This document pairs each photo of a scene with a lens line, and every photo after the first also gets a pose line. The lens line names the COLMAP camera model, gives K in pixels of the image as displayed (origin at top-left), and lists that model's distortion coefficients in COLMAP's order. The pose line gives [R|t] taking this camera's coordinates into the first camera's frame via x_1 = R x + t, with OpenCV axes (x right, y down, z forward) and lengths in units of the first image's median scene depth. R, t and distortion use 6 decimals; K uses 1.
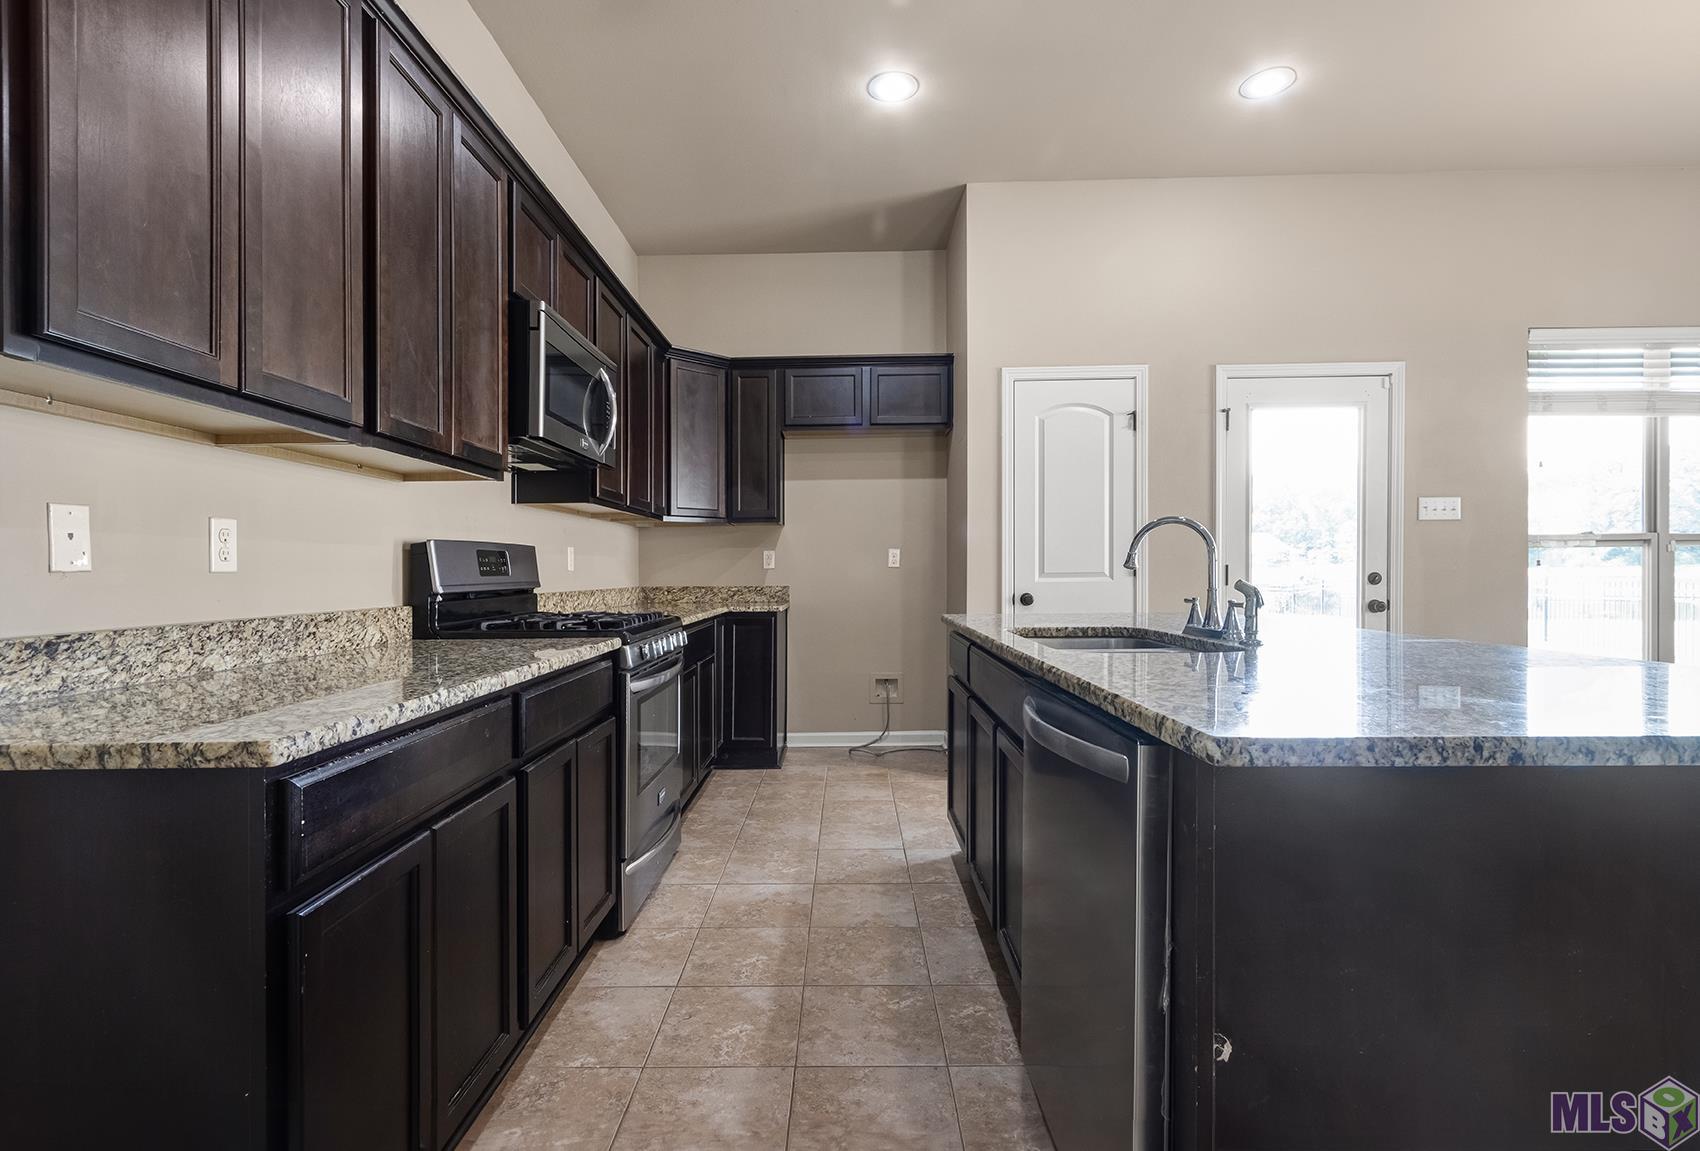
lens RADIAL K [[784.7, 0, 829.1], [0, 784.7, 569.7], [0, 0, 1]] dist [-0.000097, -0.000191]
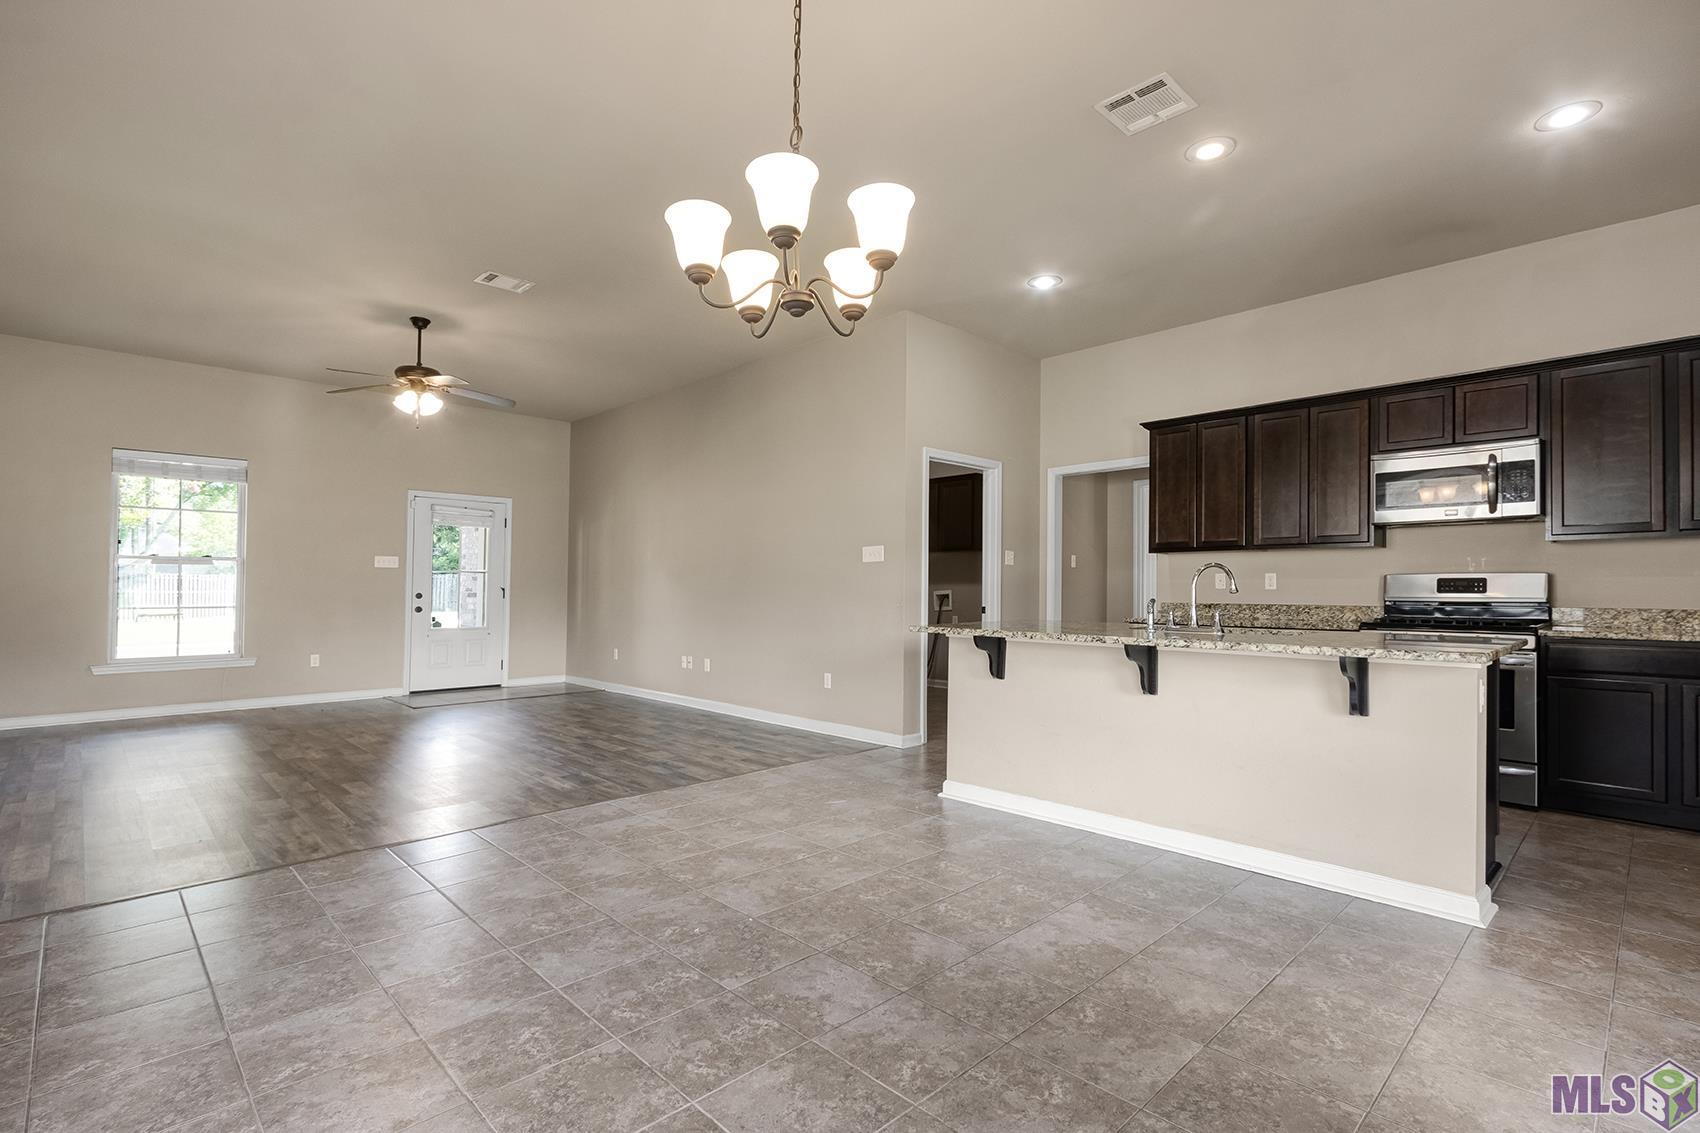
lens RADIAL K [[782.1, 0, 844.4], [0, 782.1, 575.1], [0, 0, 1]] dist [0.004065, -0.001148]
pose [[-0.702982, -0.000332, -0.711207, 1.157317], [0.006992, 0.999948, -0.007378, -0.018724], [0.711173, -0.010159, -0.702944, 0.844240]]
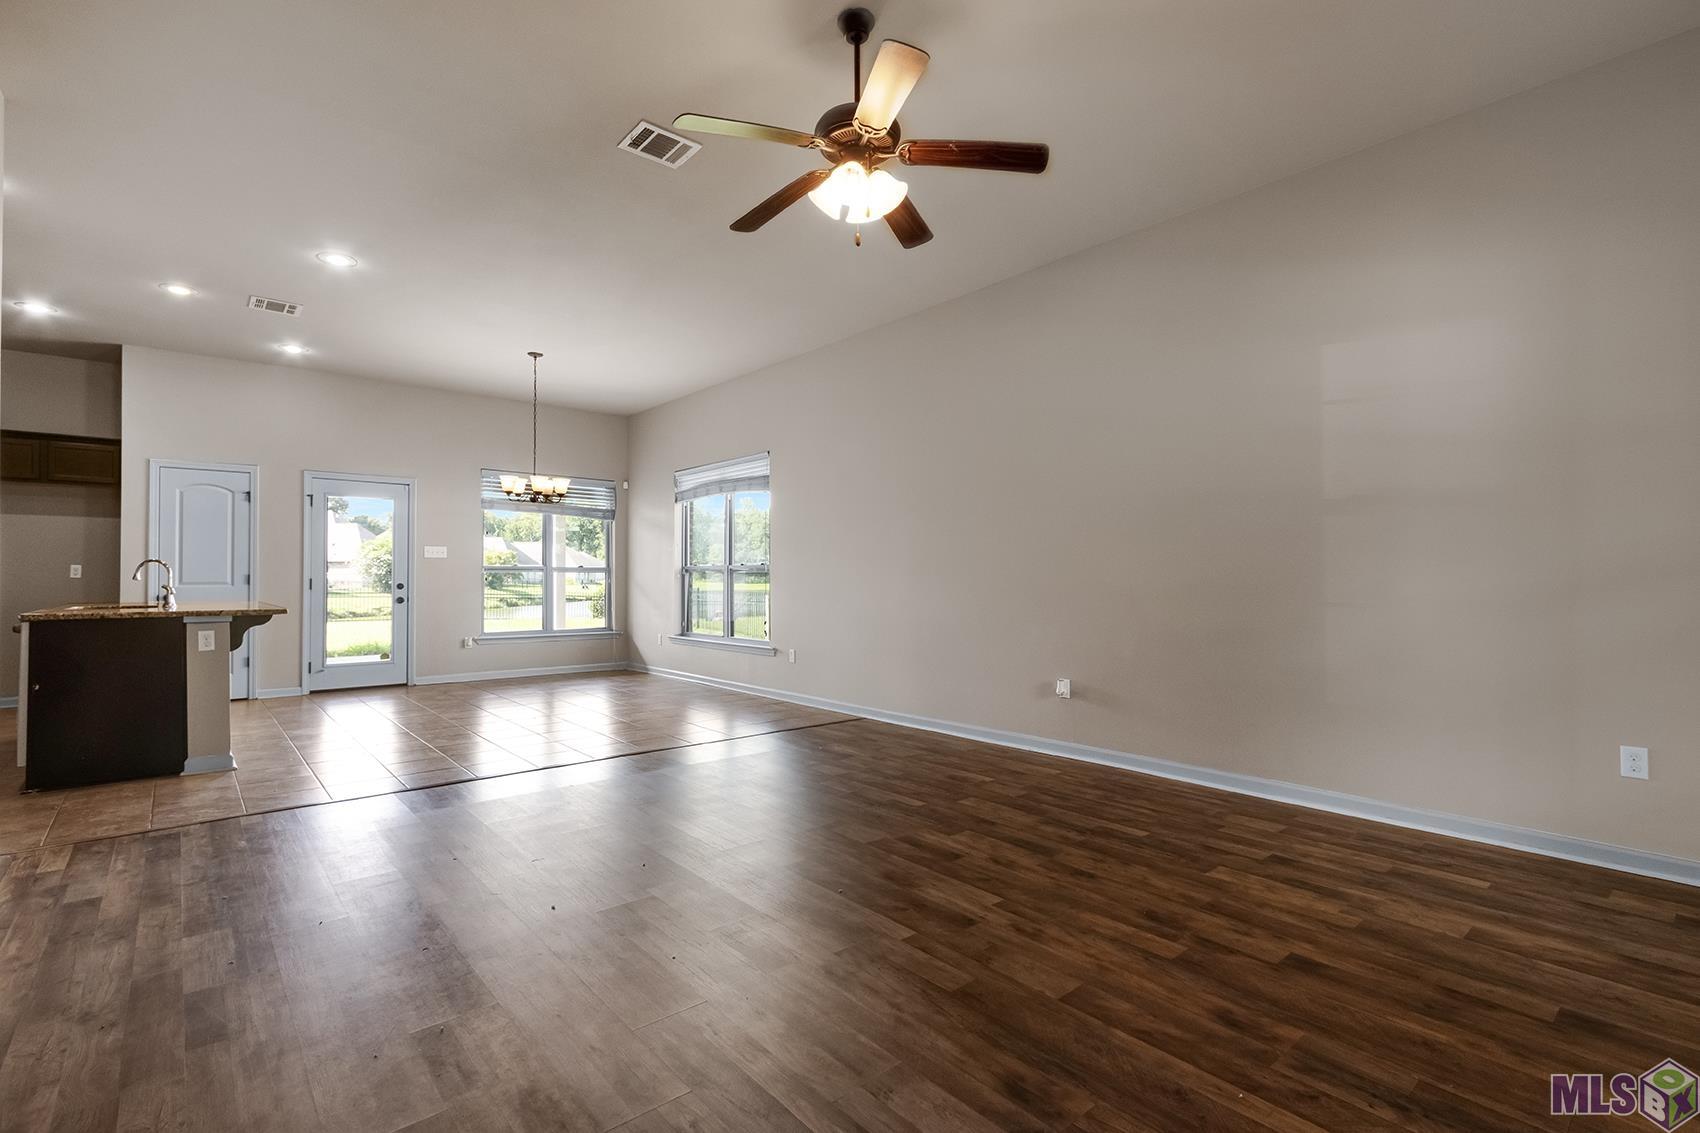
lens RADIAL K [[782.1, 0, 844.4], [0, 782.1, 575.1], [0, 0, 1]] dist [0.004065, -0.001148]
pose [[0.748097, 0.014375, 0.663434, 0.223297], [-0.008764, 0.999892, -0.011782, -0.003627], [-0.663531, 0.003000, 0.748142, -1.227675]]
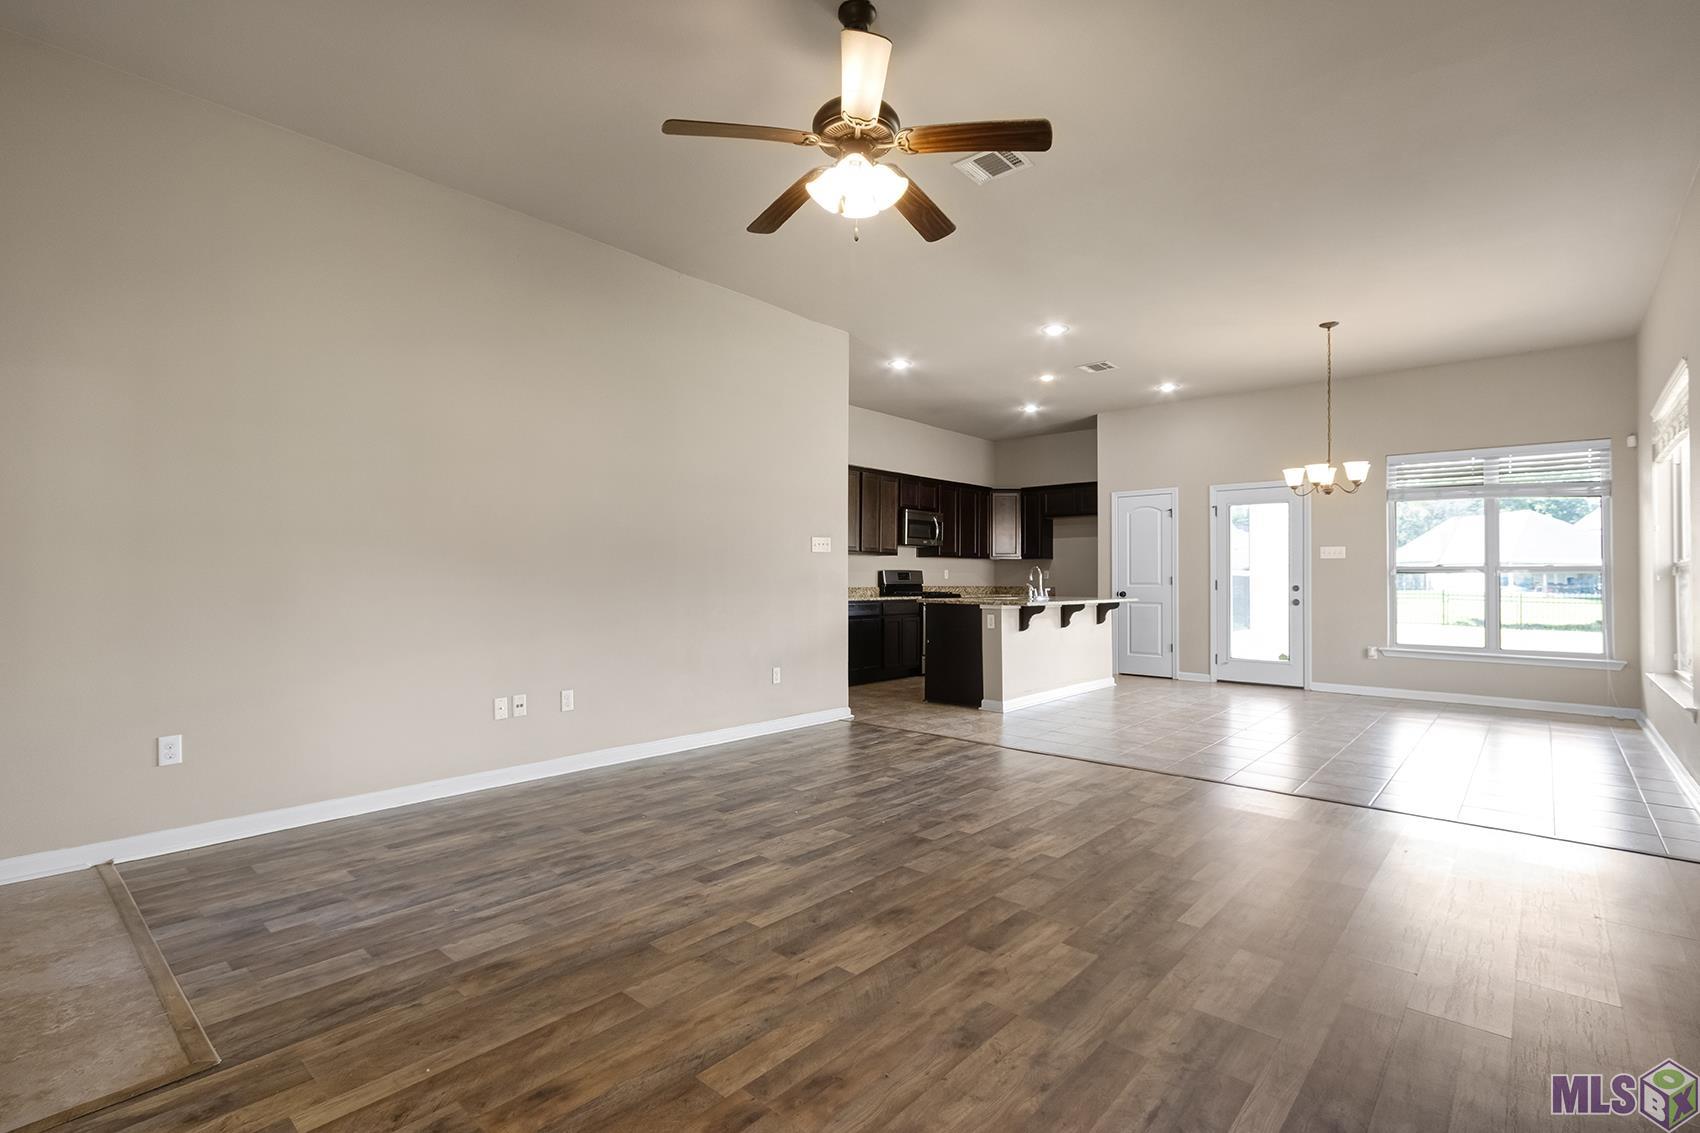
lens RADIAL K [[782.1, 0, 844.4], [0, 782.1, 575.1], [0, 0, 1]] dist [0.004065, -0.001148]
pose [[0.755911, 0.011348, -0.654576, 1.129383], [-0.012130, 0.999921, 0.003328, -0.014989], [0.654562, 0.005424, 0.755989, -1.235485]]
